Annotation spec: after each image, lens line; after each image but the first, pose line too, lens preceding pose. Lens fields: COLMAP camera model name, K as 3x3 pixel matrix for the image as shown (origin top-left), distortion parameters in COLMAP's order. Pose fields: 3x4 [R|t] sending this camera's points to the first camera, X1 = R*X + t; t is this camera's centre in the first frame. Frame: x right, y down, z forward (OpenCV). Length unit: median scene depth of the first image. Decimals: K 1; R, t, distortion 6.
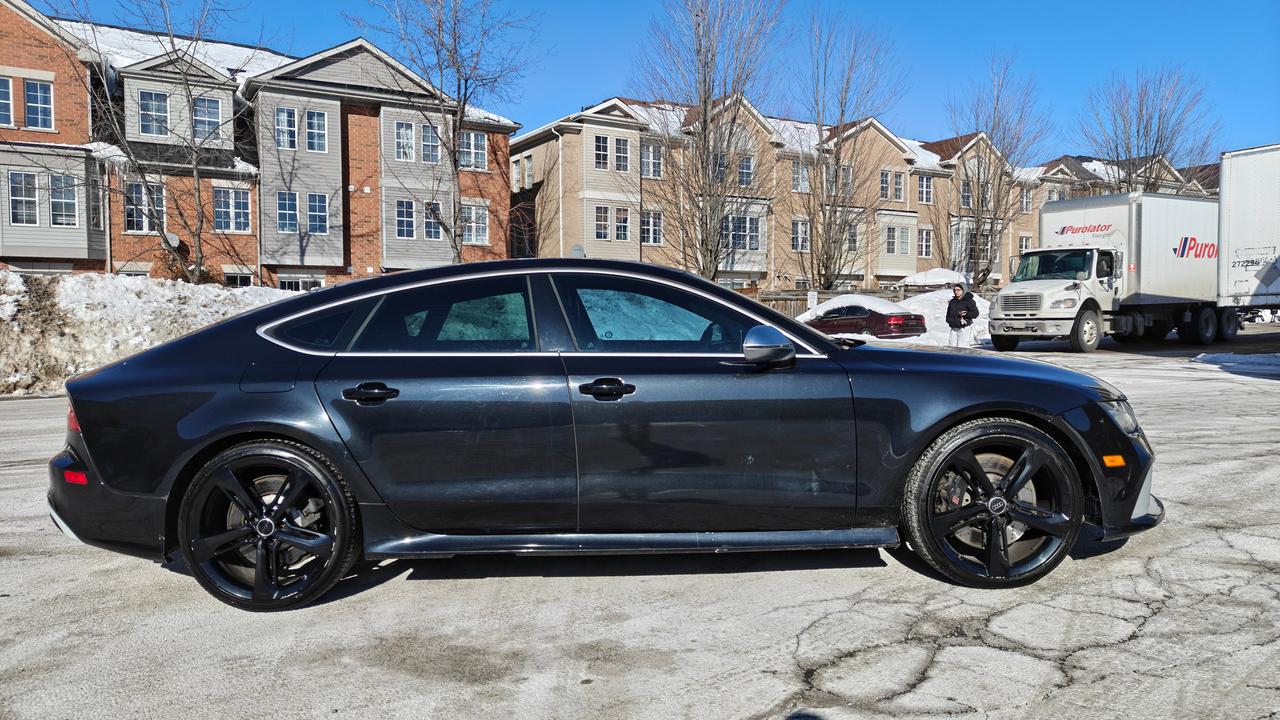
lens RADIAL K [[894.8, 0, 647.9], [0, 894.8, 359.5], [0, 0, 1]] dist [0.019455, -0.003368]
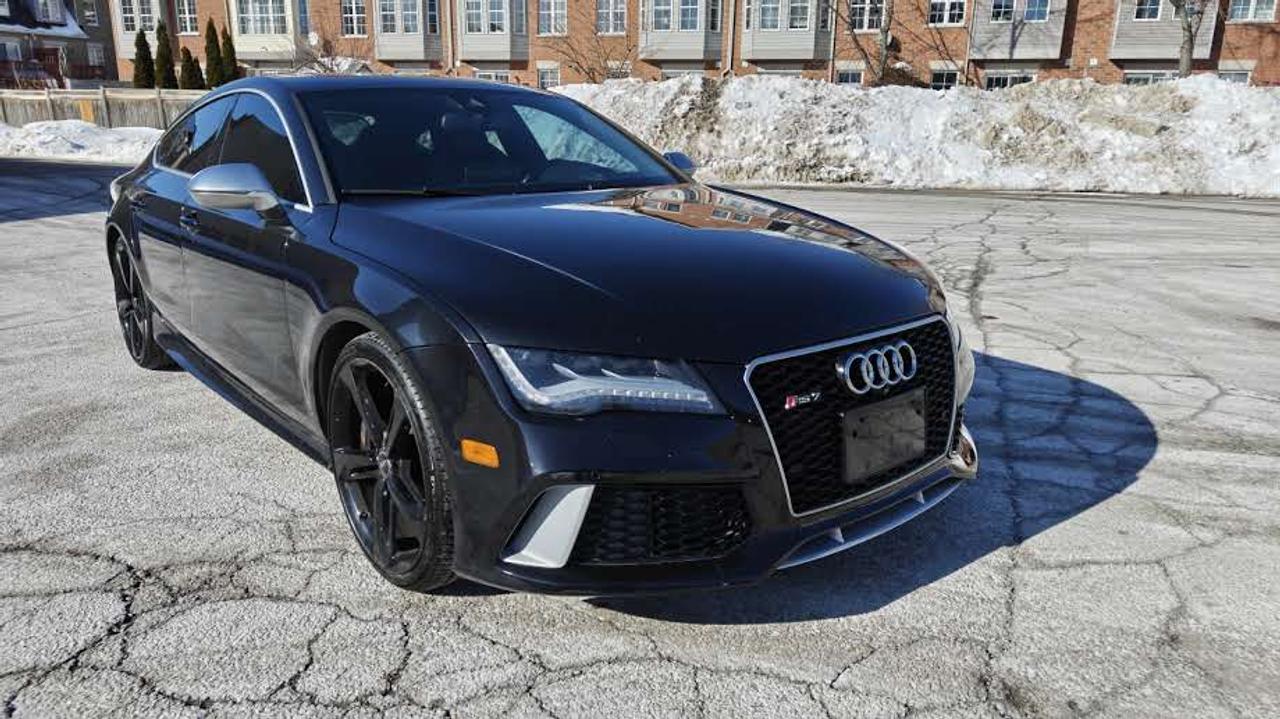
lens RADIAL K [[894.8, 0, 640.9], [0, 894.8, 358.3], [0, 0, 1]] dist [0.019455, -0.003368]
pose [[0.635515, 0.220781, -0.739849, 0.139947], [-0.054297, 0.968651, 0.242418, -0.011886], [0.770177, -0.113889, 0.627580, 0.105452]]
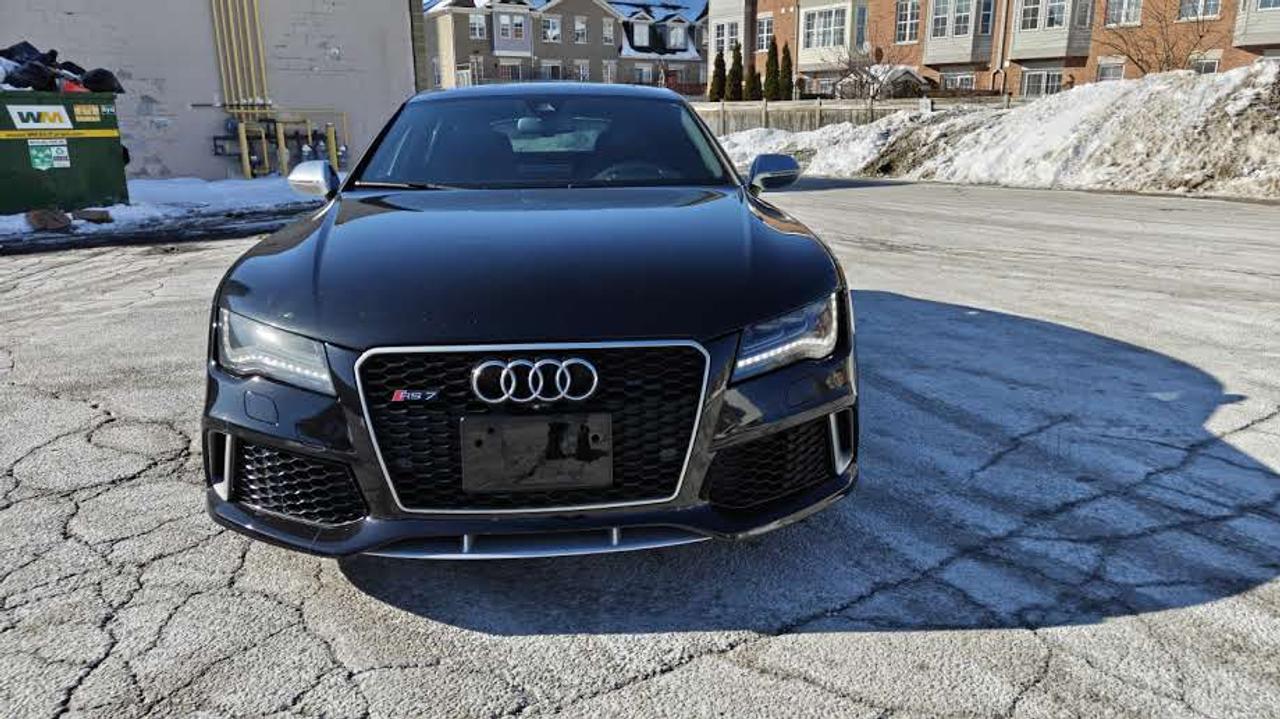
lens RADIAL K [[894.8, 0, 634.8], [0, 894.8, 350.5], [0, 0, 1]] dist [0.019455, -0.003368]
pose [[0.059684, 0.261222, -0.963432, 0.169598], [-0.041121, 0.964977, 0.259093, -0.015452], [0.997370, 0.024153, 0.068335, 0.183375]]
